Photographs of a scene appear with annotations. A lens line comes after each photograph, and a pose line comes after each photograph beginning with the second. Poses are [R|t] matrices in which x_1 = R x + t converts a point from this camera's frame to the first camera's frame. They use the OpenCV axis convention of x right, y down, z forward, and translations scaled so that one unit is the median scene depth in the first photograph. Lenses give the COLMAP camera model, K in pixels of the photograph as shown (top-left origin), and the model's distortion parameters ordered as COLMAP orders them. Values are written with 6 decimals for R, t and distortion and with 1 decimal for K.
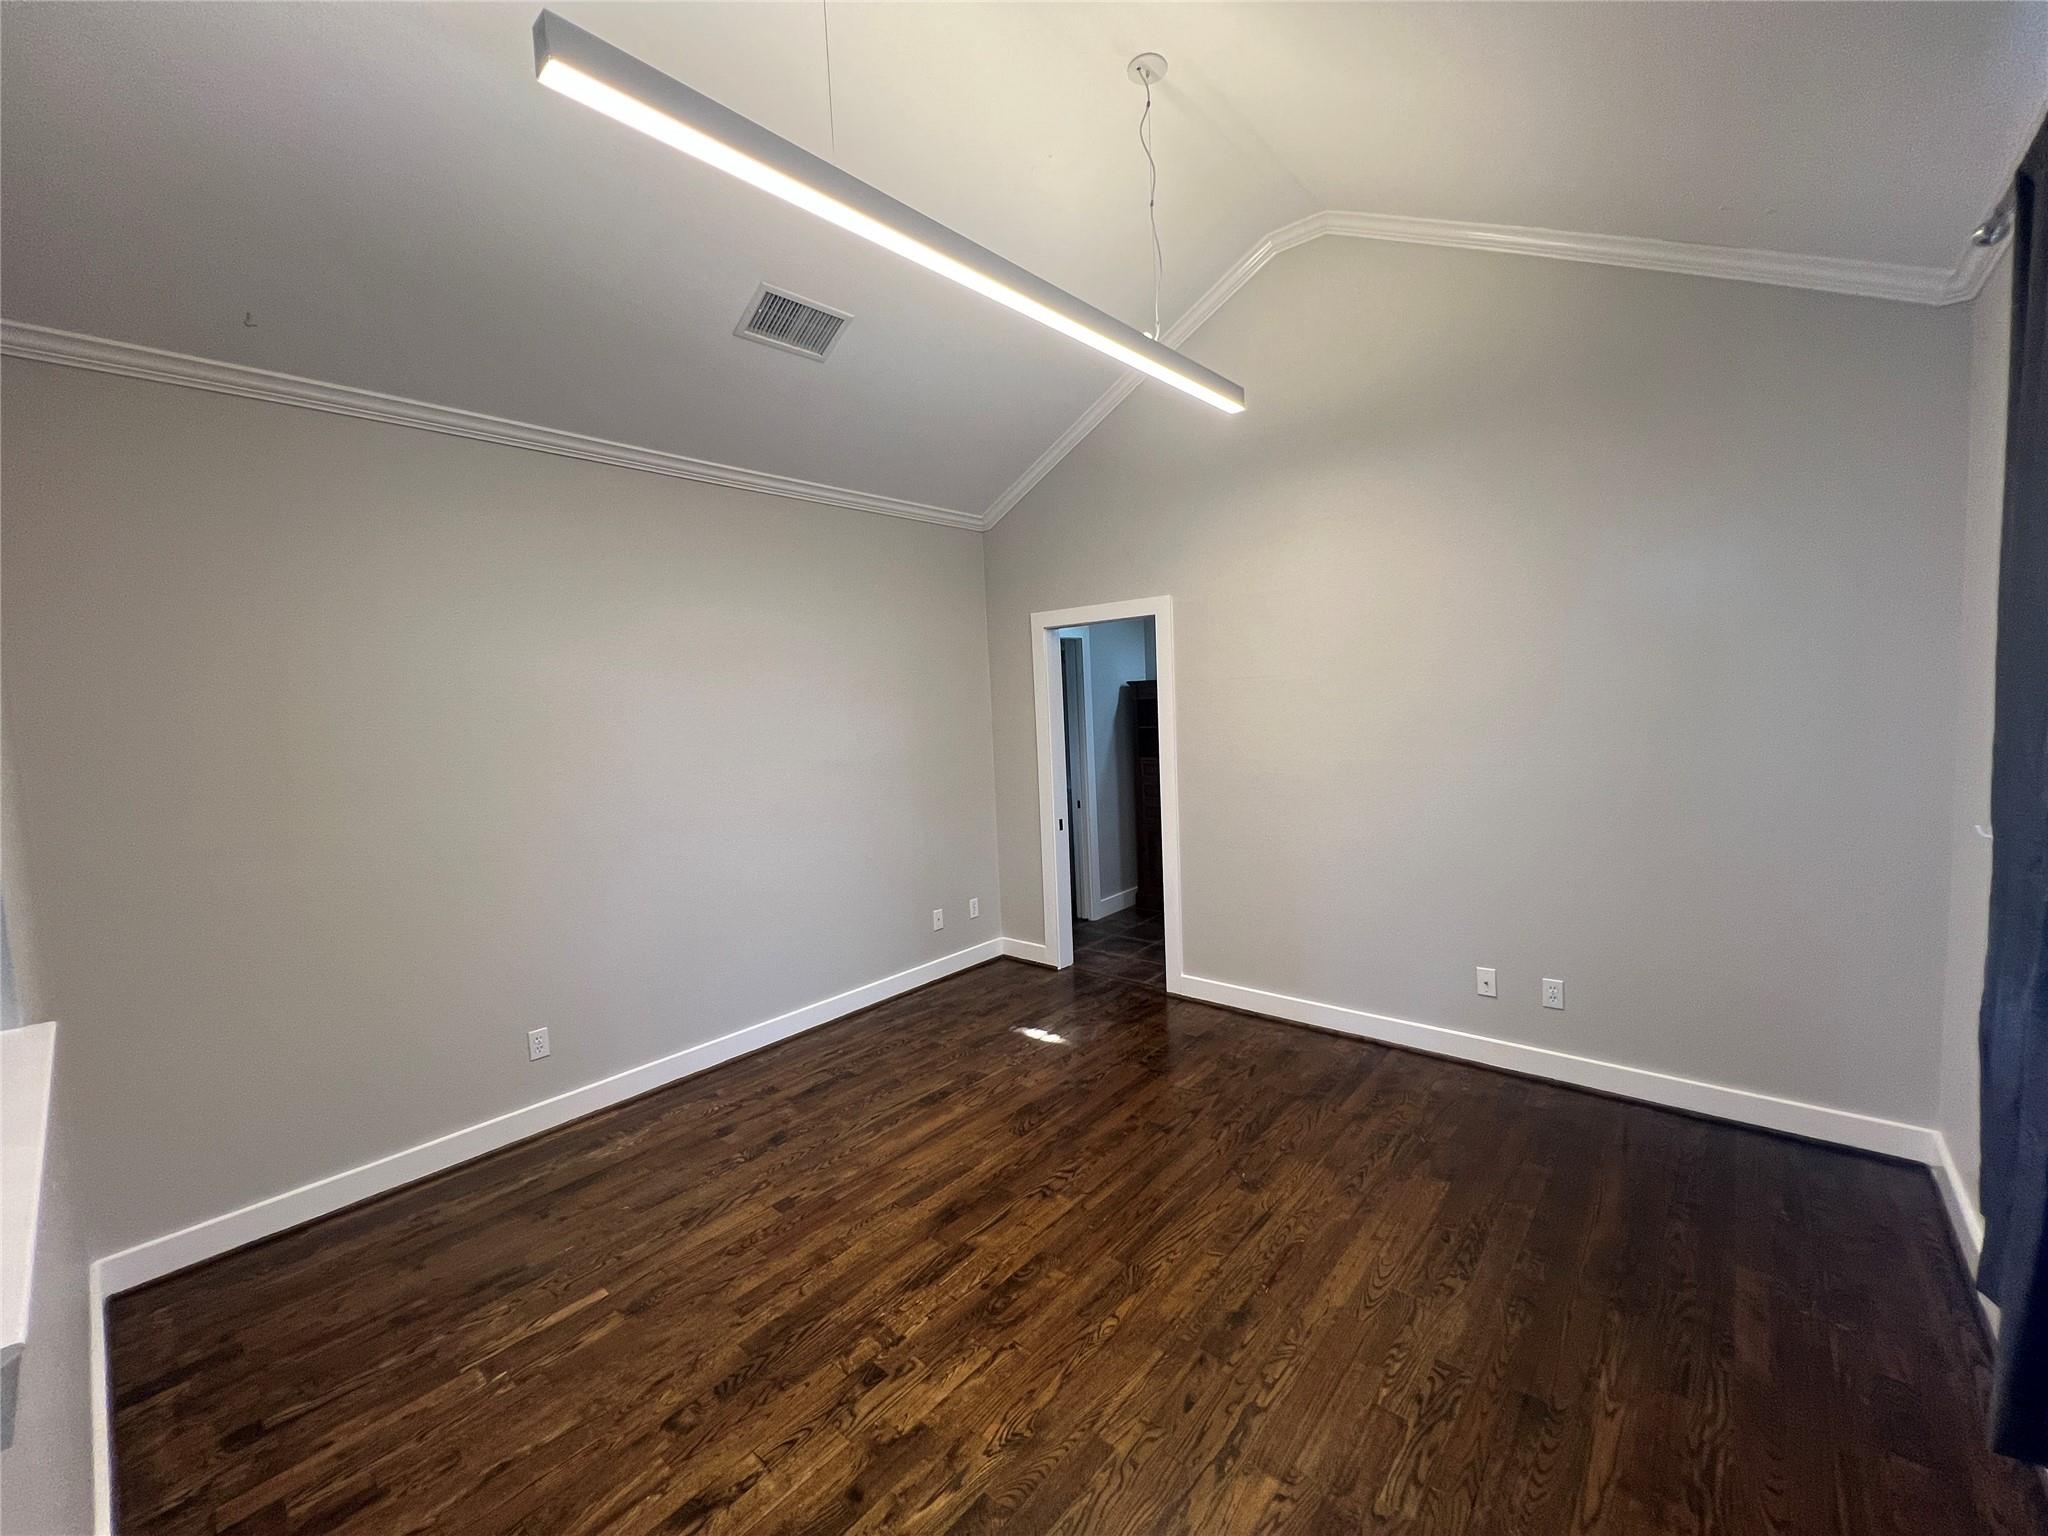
lens RADIAL K [[820.8, 0, 1024.0], [0, 820.8, 768.0], [0, 0, 1]] dist [-0.000354, 0.000121]
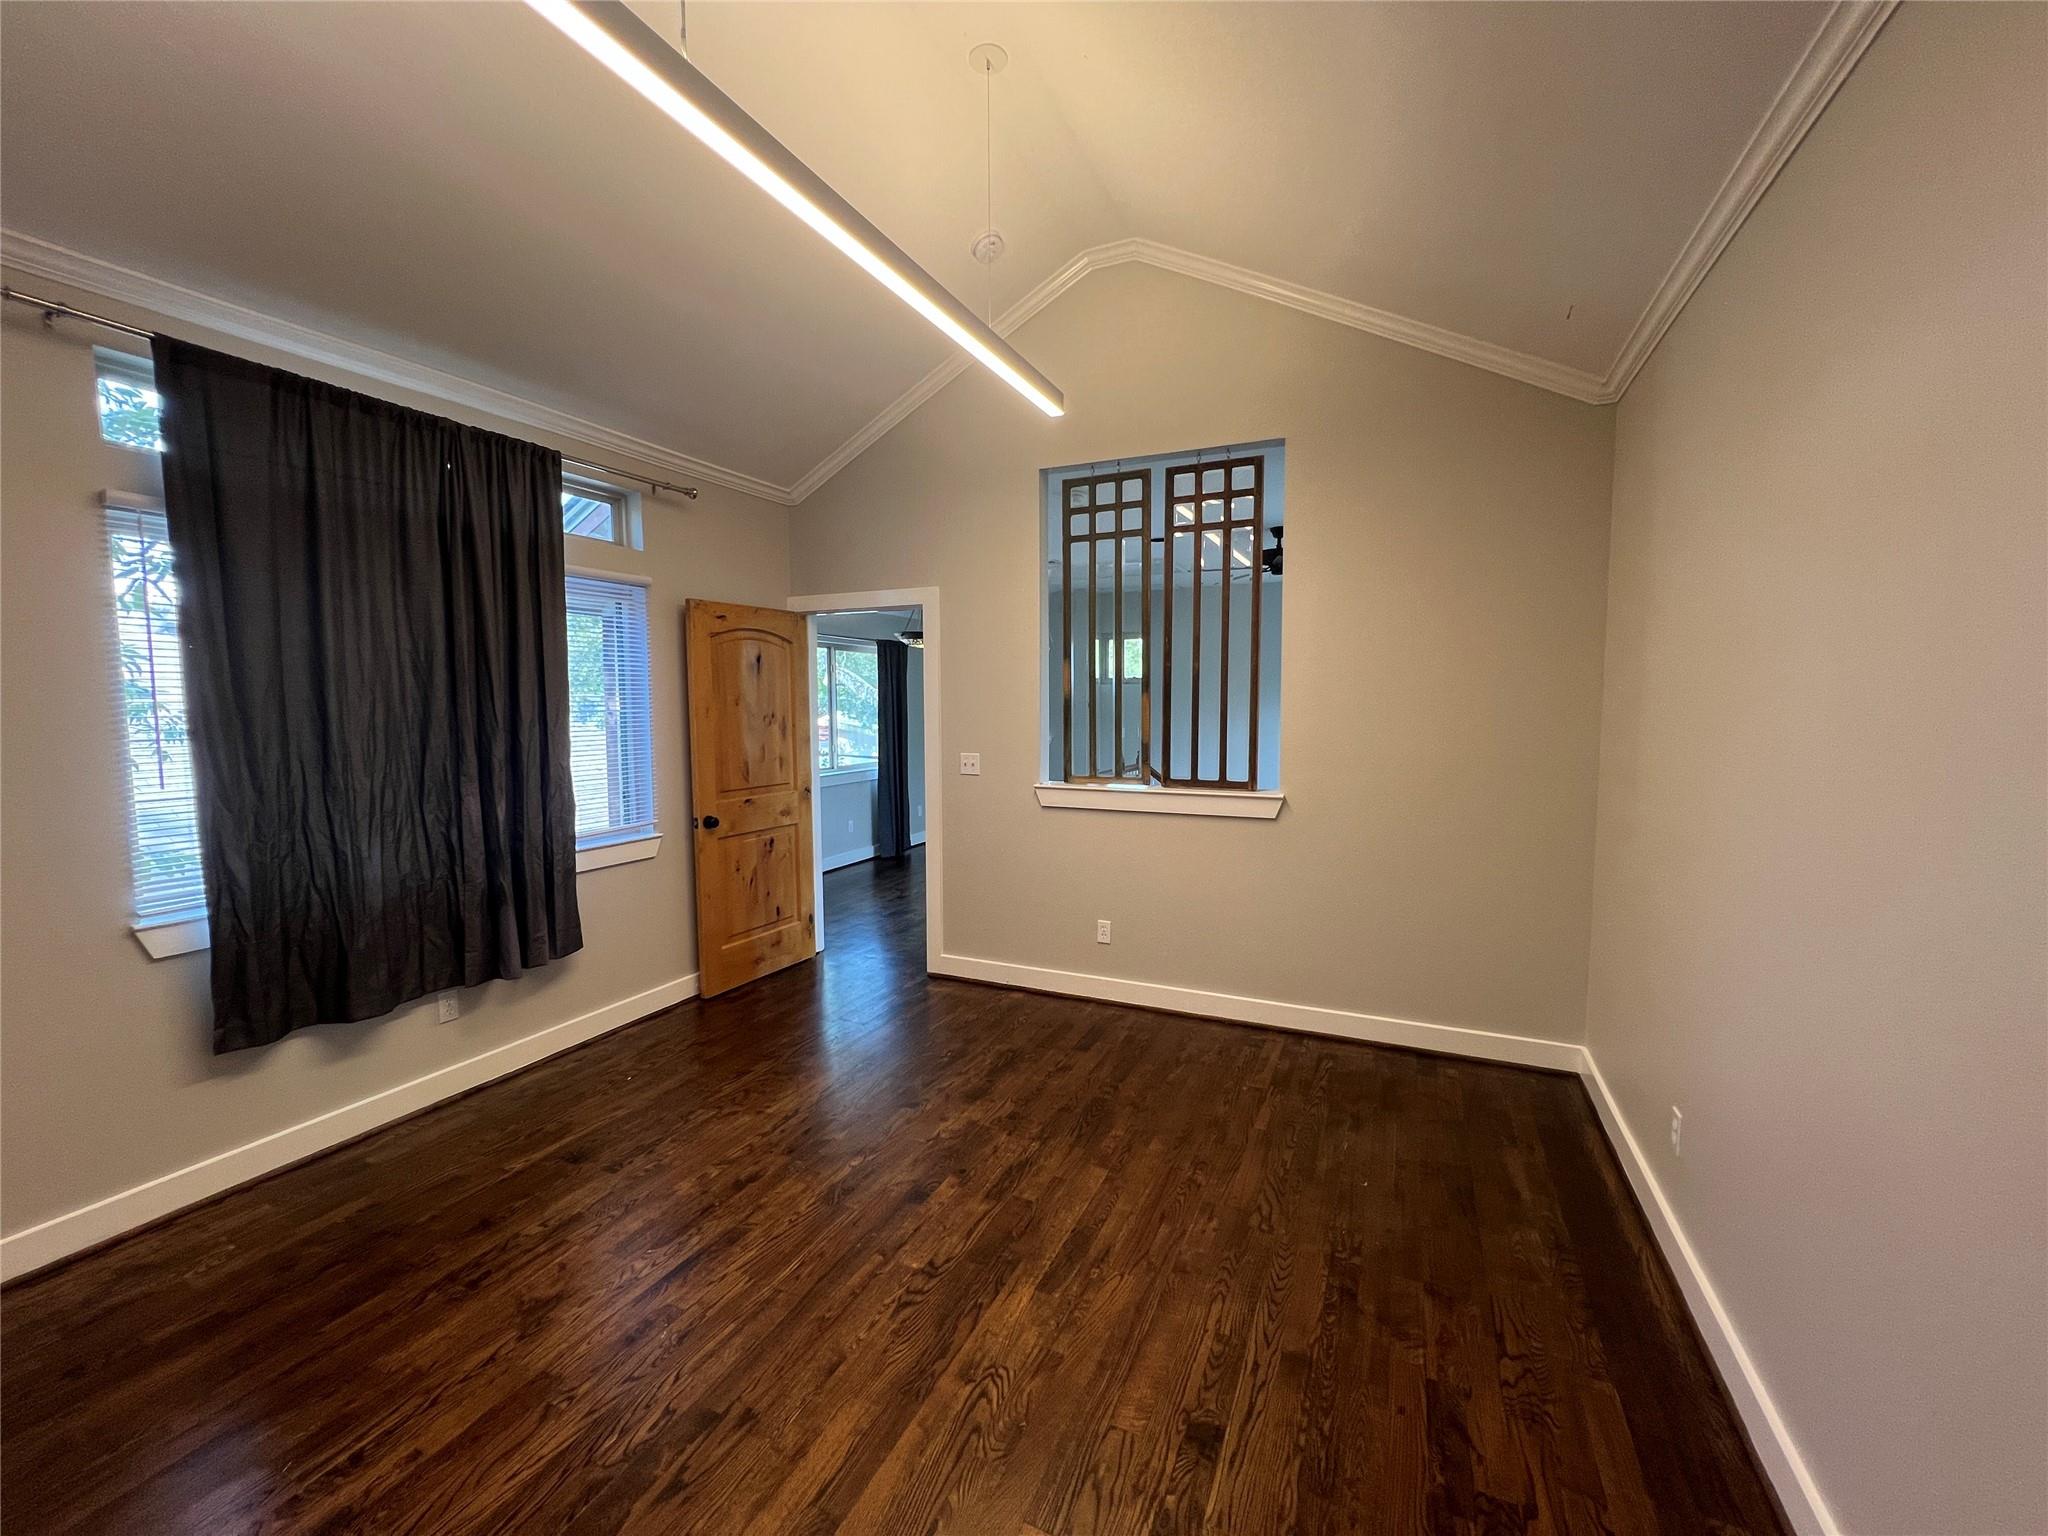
lens RADIAL K [[820.7, 0, 1019.9], [0, 820.7, 765.6], [0, 0, 1]] dist [-0.000102, 0.000311]
pose [[-0.960078, 0.070201, -0.270781, 0.143708], [0.025426, 0.985891, 0.165445, -0.128827], [0.278575, 0.151955, -0.948317, 1.935725]]
